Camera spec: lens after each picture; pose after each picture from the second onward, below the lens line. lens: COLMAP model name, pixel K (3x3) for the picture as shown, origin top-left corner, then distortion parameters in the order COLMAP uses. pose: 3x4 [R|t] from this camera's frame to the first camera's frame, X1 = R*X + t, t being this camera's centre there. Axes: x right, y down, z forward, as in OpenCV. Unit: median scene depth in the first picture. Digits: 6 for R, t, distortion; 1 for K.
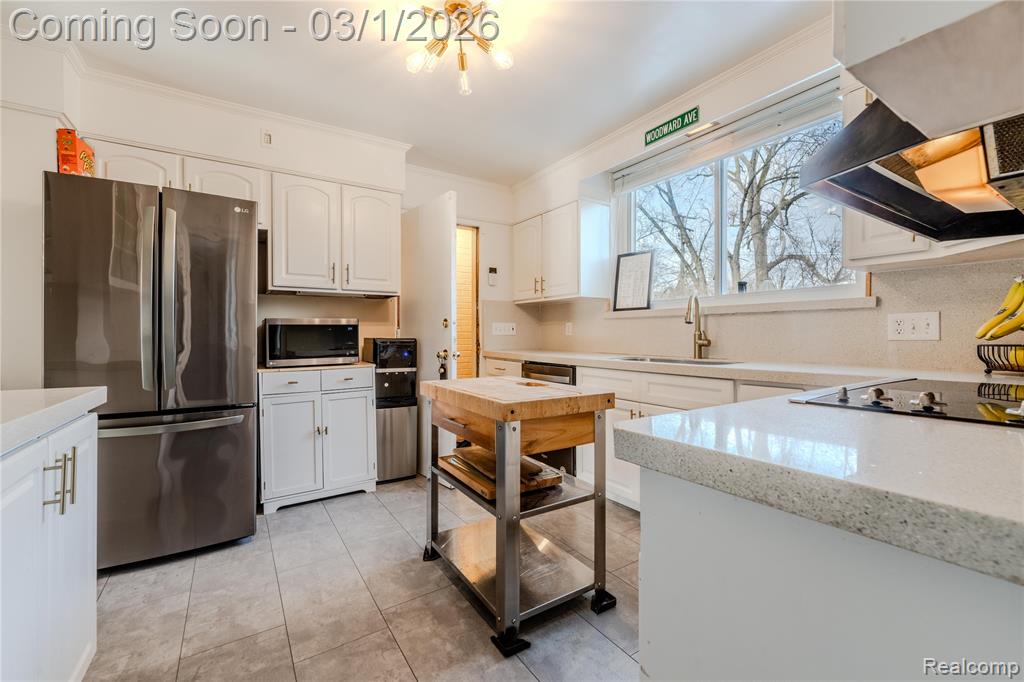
lens RADIAL K [[420.8, 0, 514.4], [0, 420.8, 337.6], [0, 0, 1]] dist [-0.001027, 0.000039]
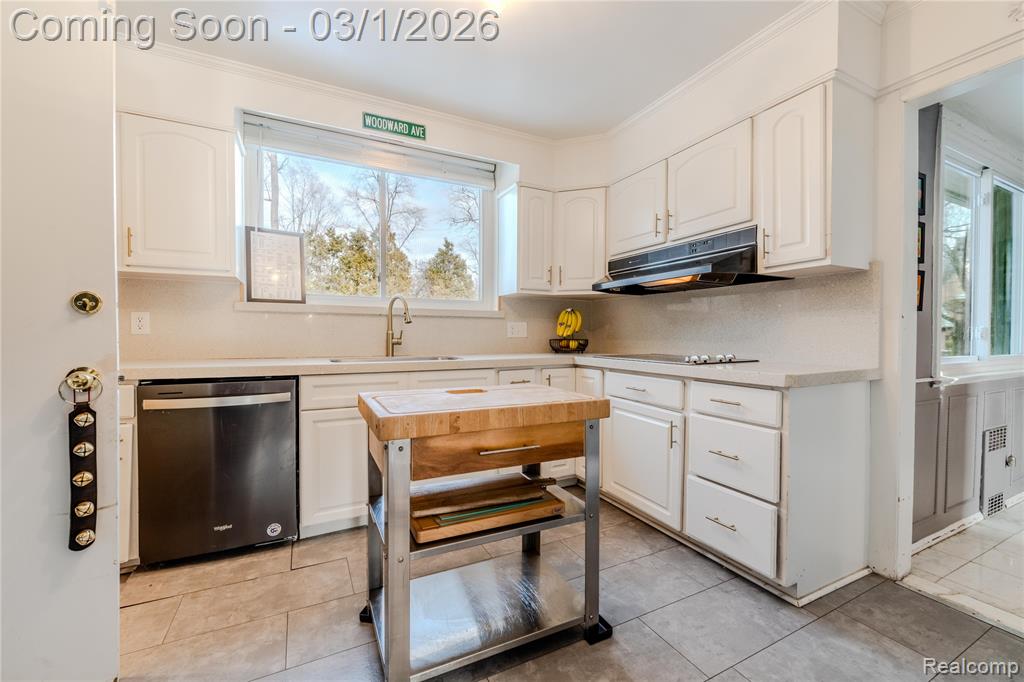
lens RADIAL K [[420.8, 0, 510.1], [0, 420.8, 340.7], [0, 0, 1]] dist [-0.001027, 0.000039]
pose [[0.119619, -0.010044, 0.992769, -0.566243], [0.003917, 0.999946, 0.009645, 0.000928], [-0.992812, 0.002735, 0.119651, 0.580195]]
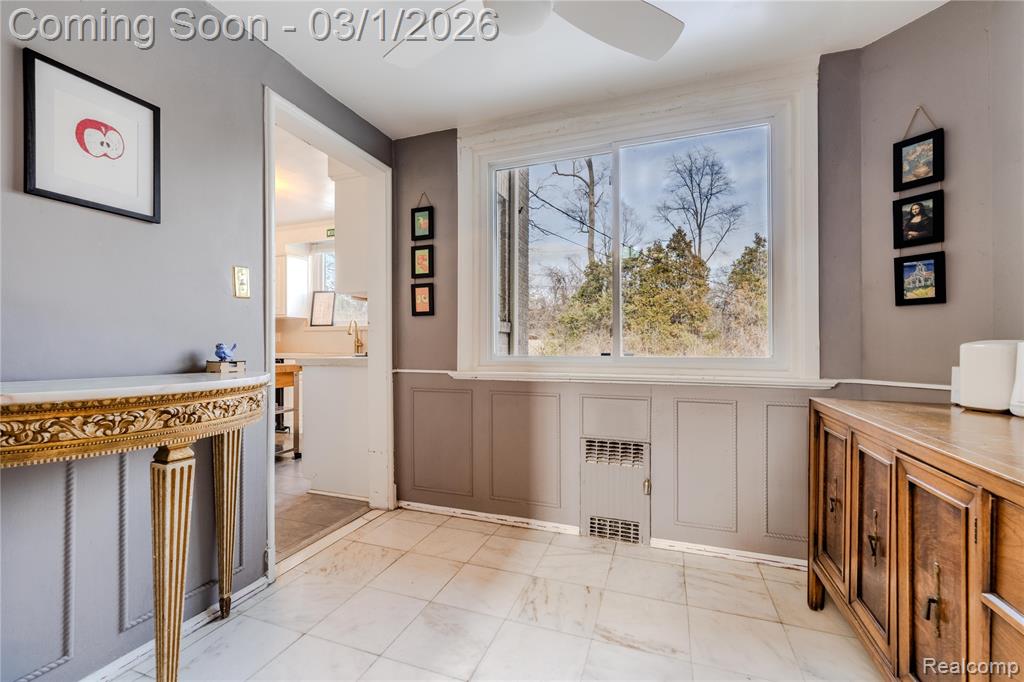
lens RADIAL K [[420.8, 0, 507.4], [0, 420.8, 344.9], [0, 0, 1]] dist [-0.001027, 0.000039]
pose [[0.806036, 0.001174, 0.591865, -0.137827], [0.005480, 0.999940, -0.009446, 0.034465], [-0.591841, 0.010857, 0.805982, -0.934138]]
